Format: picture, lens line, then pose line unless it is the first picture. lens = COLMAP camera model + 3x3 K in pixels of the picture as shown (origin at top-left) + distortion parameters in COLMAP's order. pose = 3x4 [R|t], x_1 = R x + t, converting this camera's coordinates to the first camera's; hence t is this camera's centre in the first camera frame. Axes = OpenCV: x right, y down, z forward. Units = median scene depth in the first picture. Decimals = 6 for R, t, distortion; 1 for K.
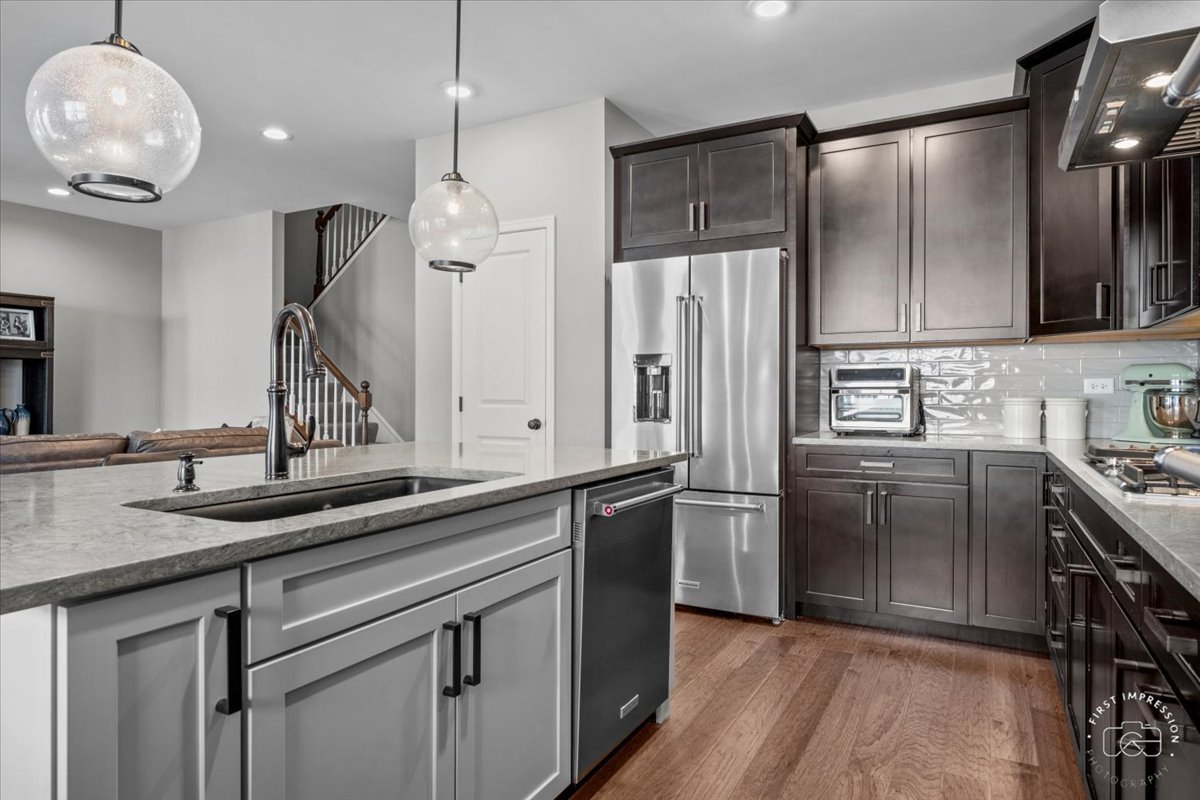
lens RADIAL K [[719.0, 0, 600.1], [0, 719.0, 396.8], [0, 0, 1]] dist [-0.005111, 0.000241]
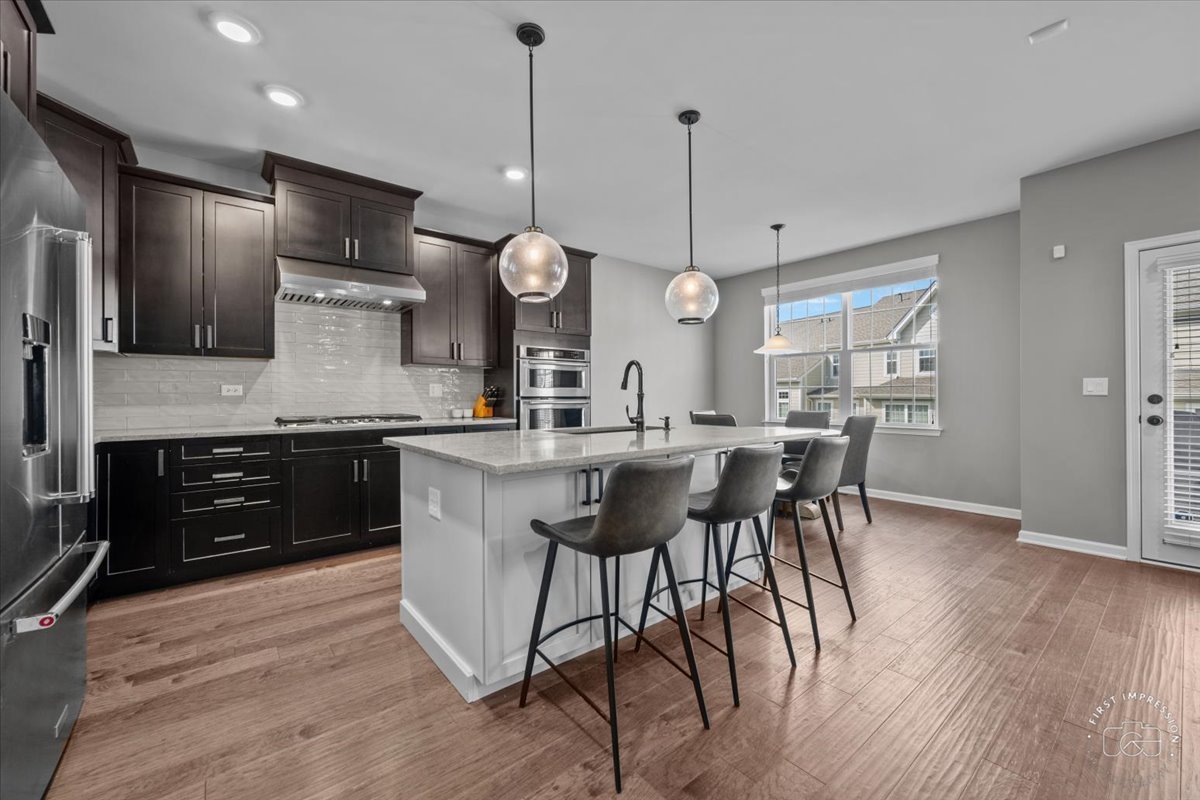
lens RADIAL K [[473.7, 0, 600.2], [0, 473.7, 395.5], [0, 0, 1]] dist [-0.003176, -0.000141]
pose [[-0.927059, -0.000731, 0.374915, -0.457356], [0.001669, 0.999980, 0.006077, -0.007698], [-0.374912, 0.006259, -0.927039, 1.263923]]
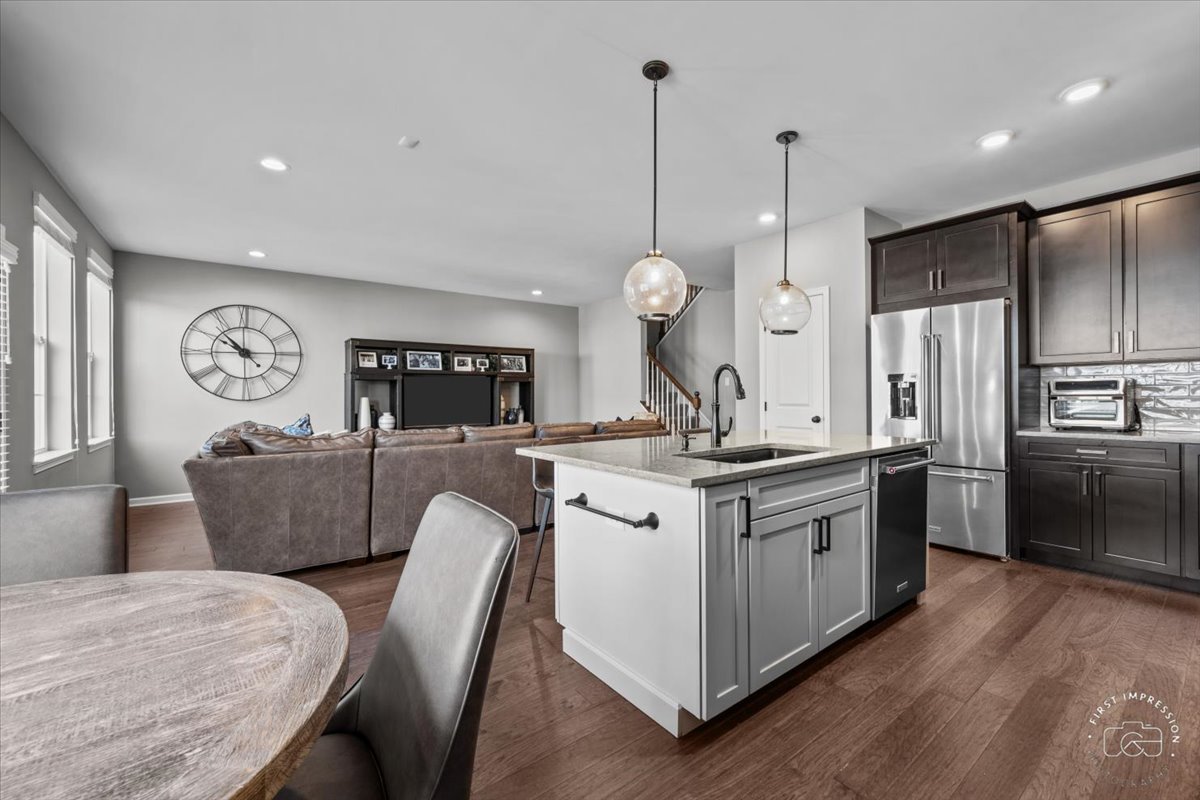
lens RADIAL K [[512.4, 0, 622.3], [0, 512.4, 395.6], [0, 0, 1]] dist [-0.000611, 0.000624]
pose [[0.923896, -0.009062, -0.382537, -0.064587], [0.008211, 0.999959, -0.003857, -0.015859], [0.382556, 0.000422, 0.923932, -0.237811]]
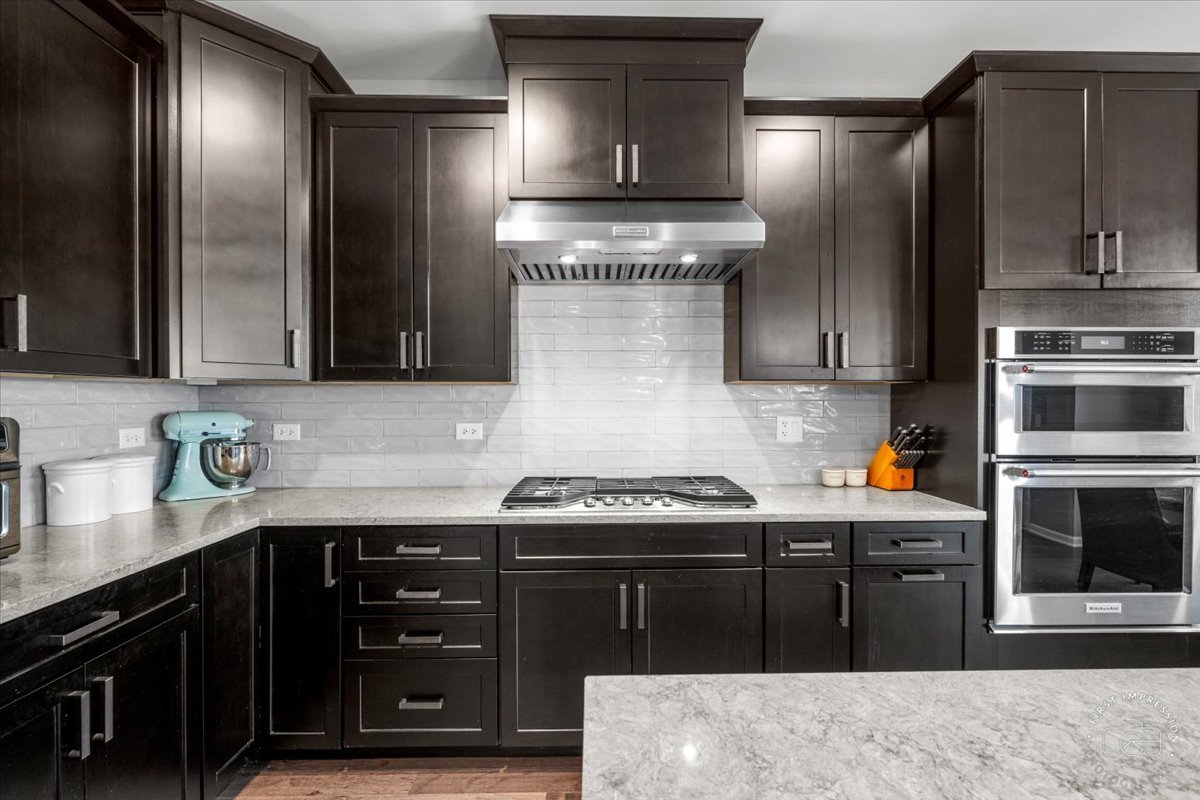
lens RADIAL K [[568.5, 0, 605.0], [0, 568.5, 406.1], [0, 0, 1]] dist [-0.000753, -0.000143]
pose [[-0.501391, -0.010998, 0.865151, -0.119024], [0.003694, 0.999883, 0.014851, -0.057756], [-0.865213, 0.010642, -0.501291, 0.861013]]
